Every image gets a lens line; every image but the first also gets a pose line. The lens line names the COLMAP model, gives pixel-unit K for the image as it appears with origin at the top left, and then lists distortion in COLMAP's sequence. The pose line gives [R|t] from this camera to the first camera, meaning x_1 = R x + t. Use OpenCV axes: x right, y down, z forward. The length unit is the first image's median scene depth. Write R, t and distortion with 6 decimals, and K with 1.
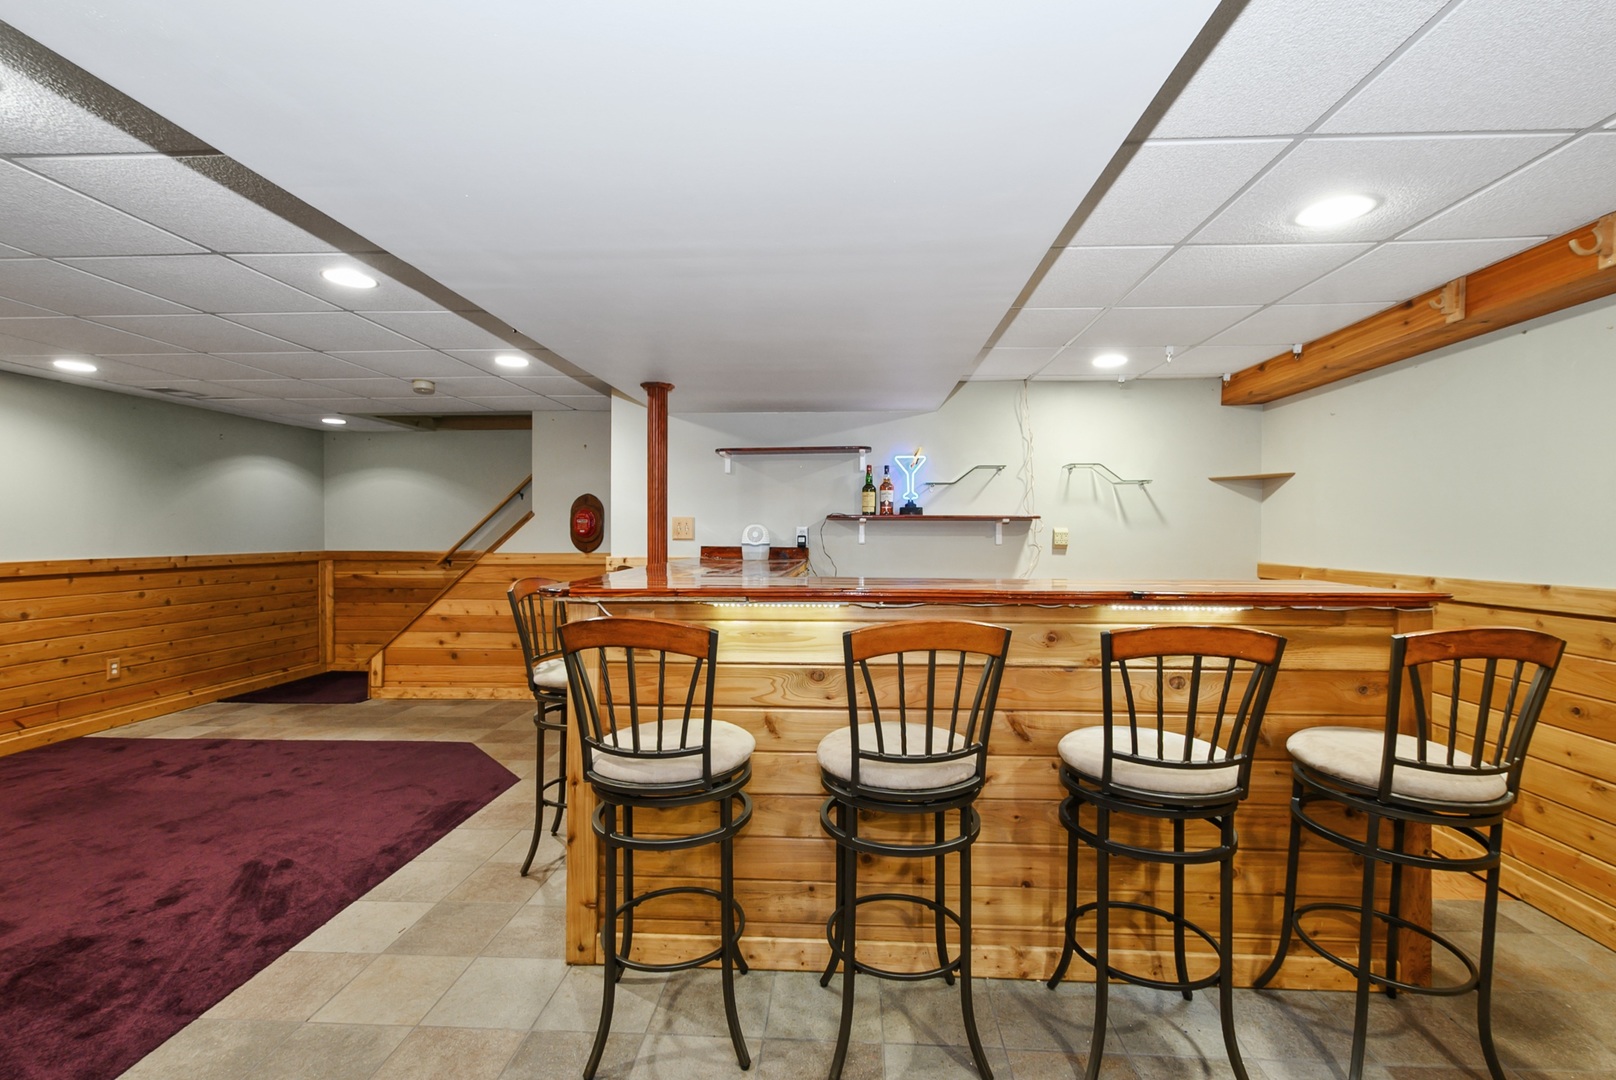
lens RADIAL K [[715.6, 0, 819.5], [0, 715.6, 540.8], [0, 0, 1]] dist [-0.001491, -0.001090]
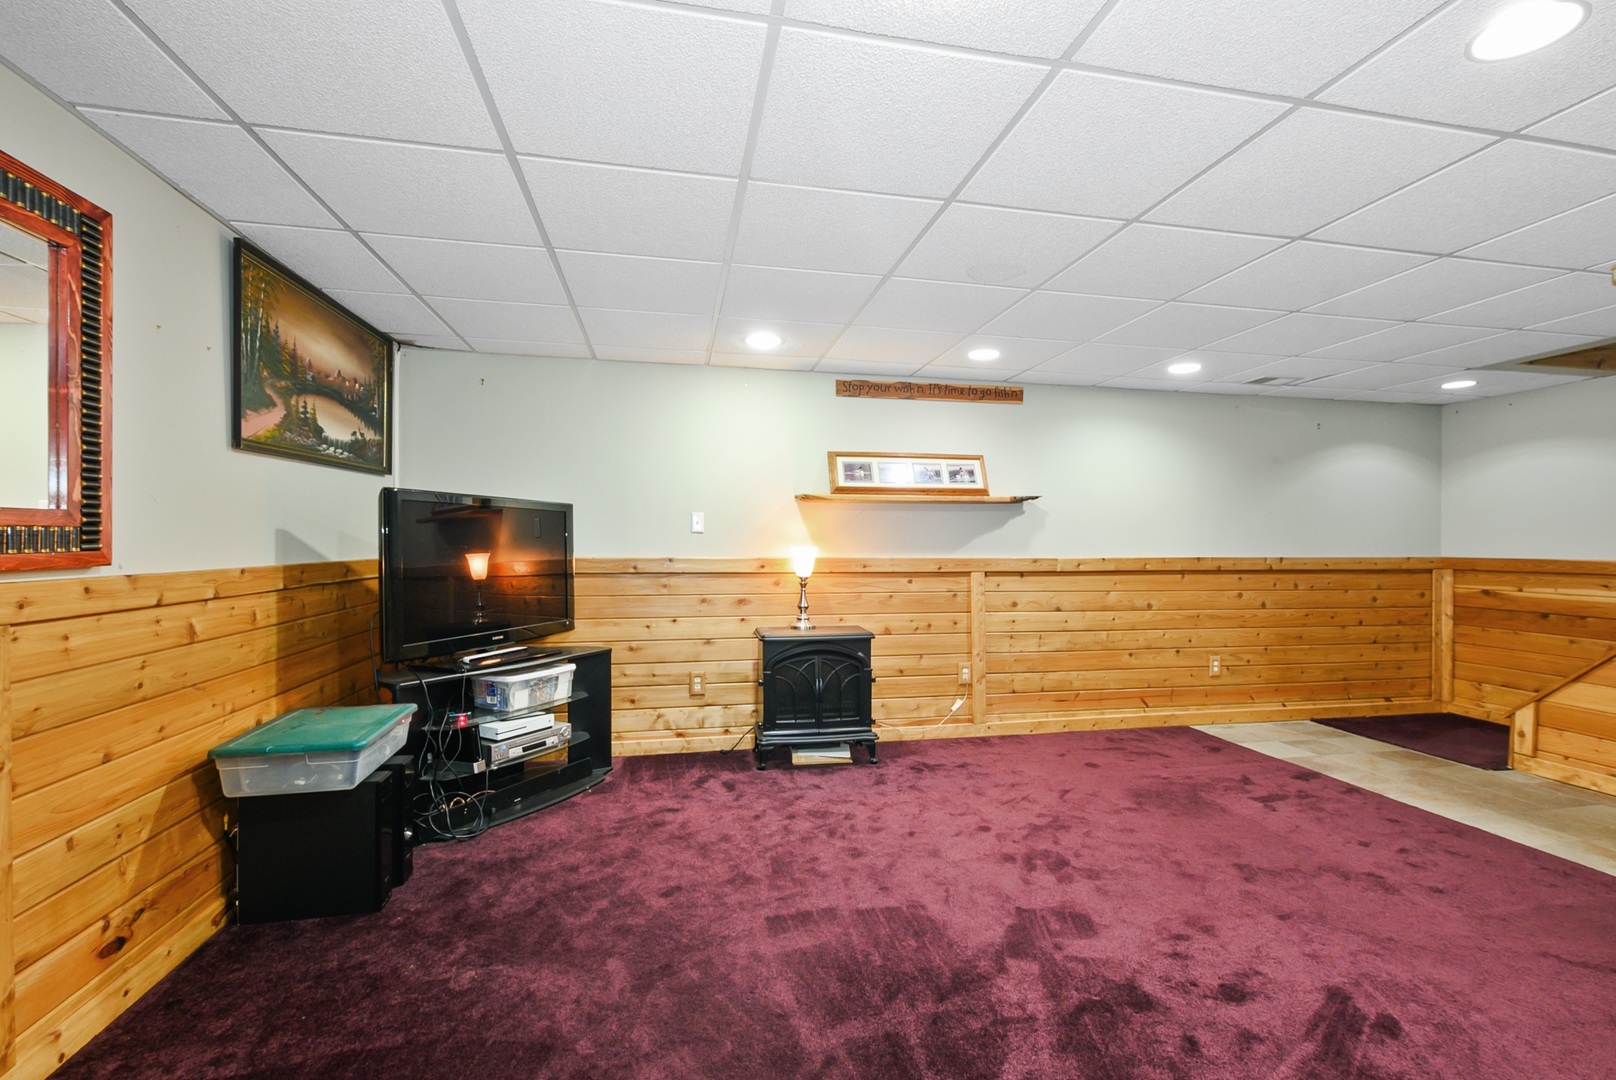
lens RADIAL K [[715.6, 0, 819.5], [0, 715.6, 540.8], [0, 0, 1]] dist [-0.001491, -0.001090]
pose [[0.255114, 0.000202, -0.966911, -0.140104], [-0.016737, 0.999851, -0.004207, 0.013932], [0.966766, 0.017257, 0.255079, 0.181239]]
